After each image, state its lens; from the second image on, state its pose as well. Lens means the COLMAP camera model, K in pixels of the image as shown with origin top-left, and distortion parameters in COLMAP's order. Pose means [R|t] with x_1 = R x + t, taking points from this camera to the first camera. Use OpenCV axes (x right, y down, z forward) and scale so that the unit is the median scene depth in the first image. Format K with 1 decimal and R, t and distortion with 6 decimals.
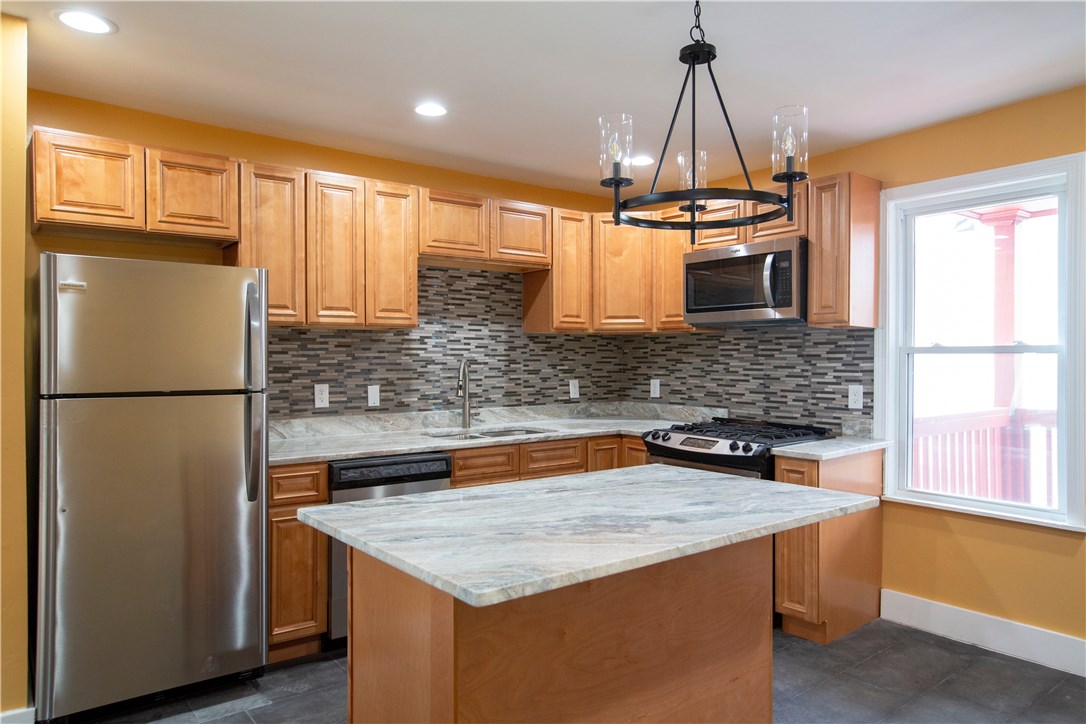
lens RADIAL K [[740.6, 0, 553.1], [0, 740.6, 355.9], [0, 0, 1]] dist [-0.035481, 0.050377]
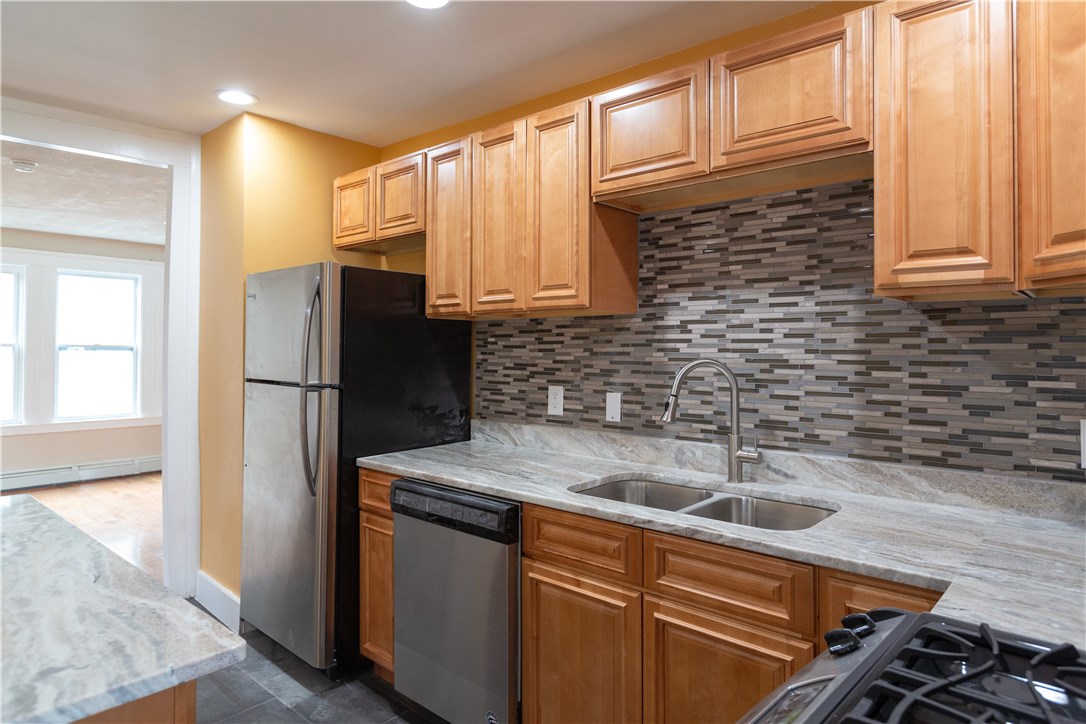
lens RADIAL K [[665.1, 0, 539.7], [0, 665.1, 339.0], [0, 0, 1]] dist [0.002617, -0.007039]
pose [[0.158789, -0.013794, -0.987216, 0.397884], [-0.004587, 0.999881, -0.014709, -0.002011], [0.987302, 0.006864, 0.158707, 0.866002]]
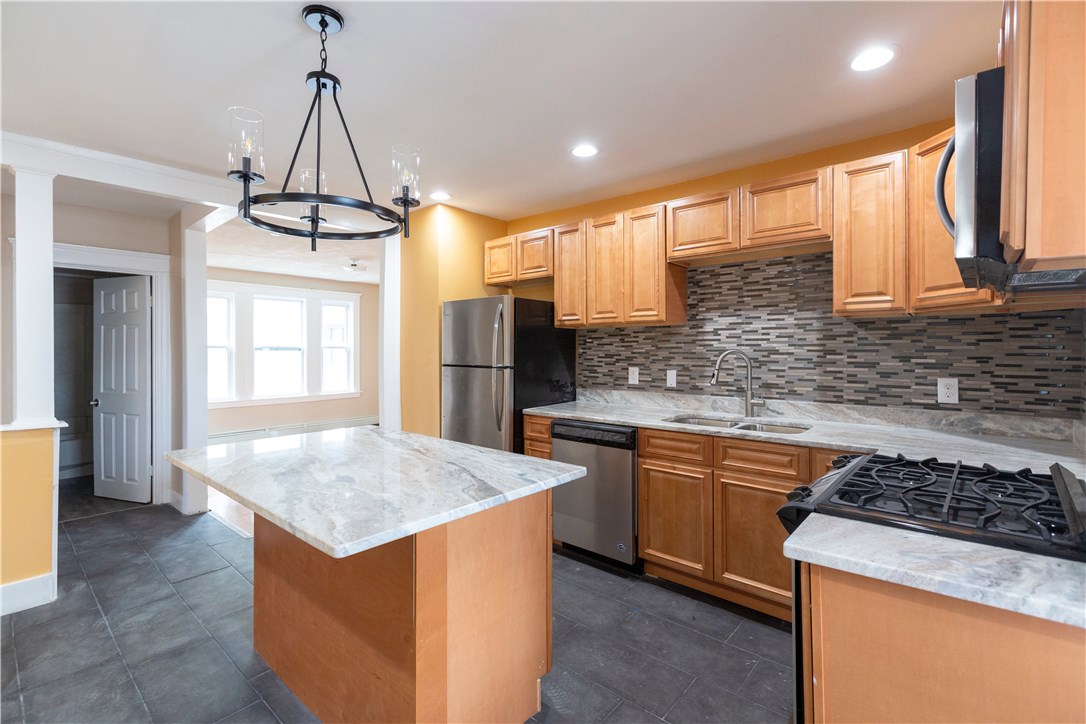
lens RADIAL K [[496.5, 0, 545.8], [0, 496.5, 349.0], [0, 0, 1]] dist [0.000904, -0.001004]
pose [[0.176799, -0.001116, -0.984246, 0.564543], [0.000346, 0.999999, -0.001072, 0.005589], [0.984247, -0.000151, 0.176799, 0.675310]]
